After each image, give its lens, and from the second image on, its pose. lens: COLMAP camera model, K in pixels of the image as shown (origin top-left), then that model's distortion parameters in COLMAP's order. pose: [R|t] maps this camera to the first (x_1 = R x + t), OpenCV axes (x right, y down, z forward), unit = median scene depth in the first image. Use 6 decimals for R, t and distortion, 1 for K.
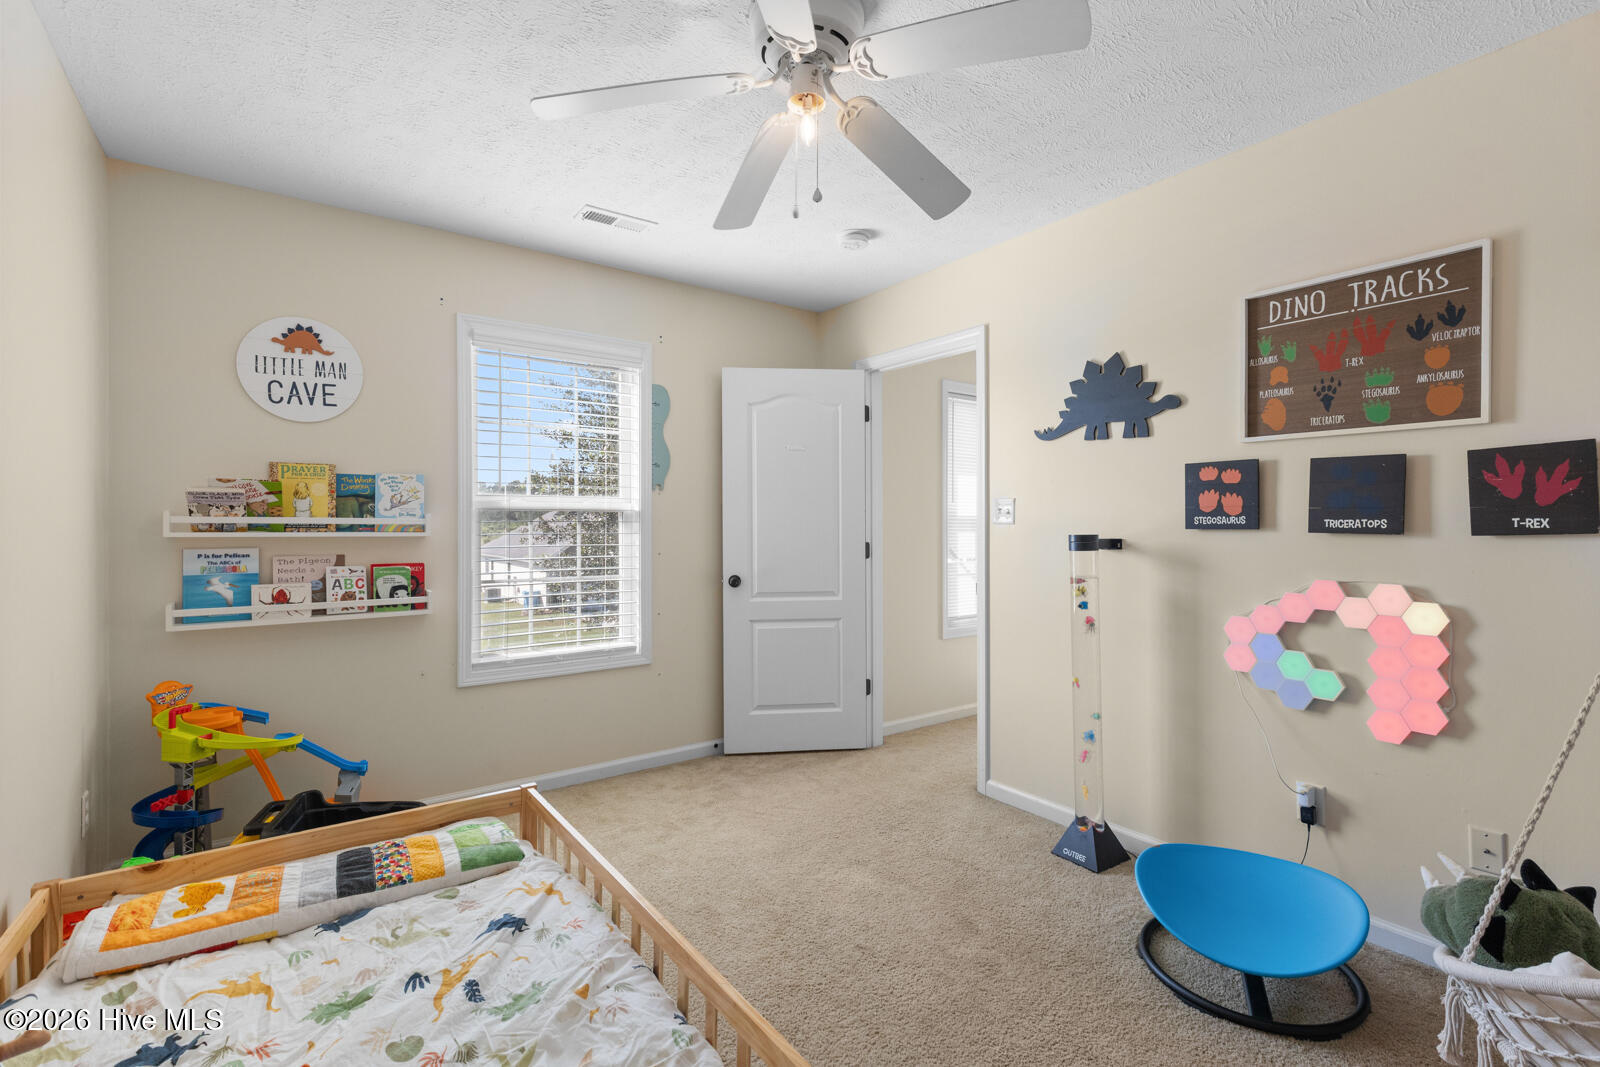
lens RADIAL K [[737.2, 0, 804.2], [0, 737.2, 525.1], [0, 0, 1]] dist [0.009580, -0.005096]
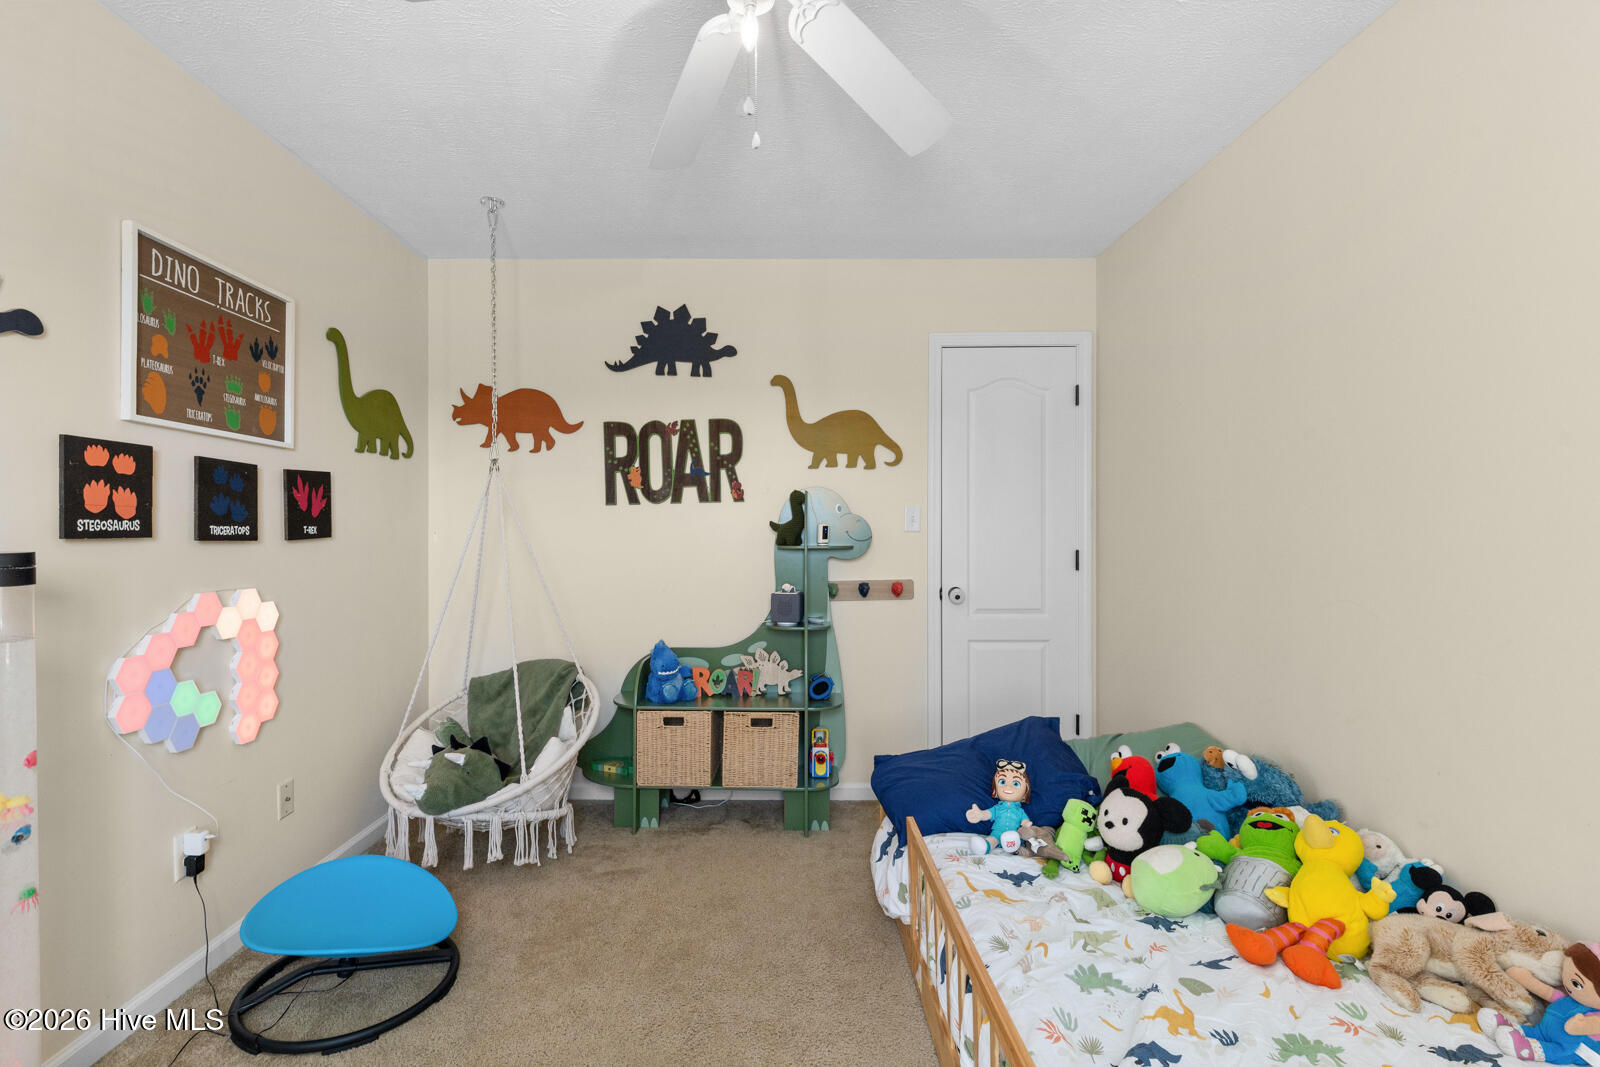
lens RADIAL K [[737.2, 0, 801.8], [0, 737.2, 533.7], [0, 0, 1]] dist [0.009580, -0.005096]
pose [[-0.830727, 0.001782, 0.556677, -0.413275], [0.005758, 0.999969, 0.005391, 0.001480], [-0.556650, 0.007684, -0.830712, 1.377723]]
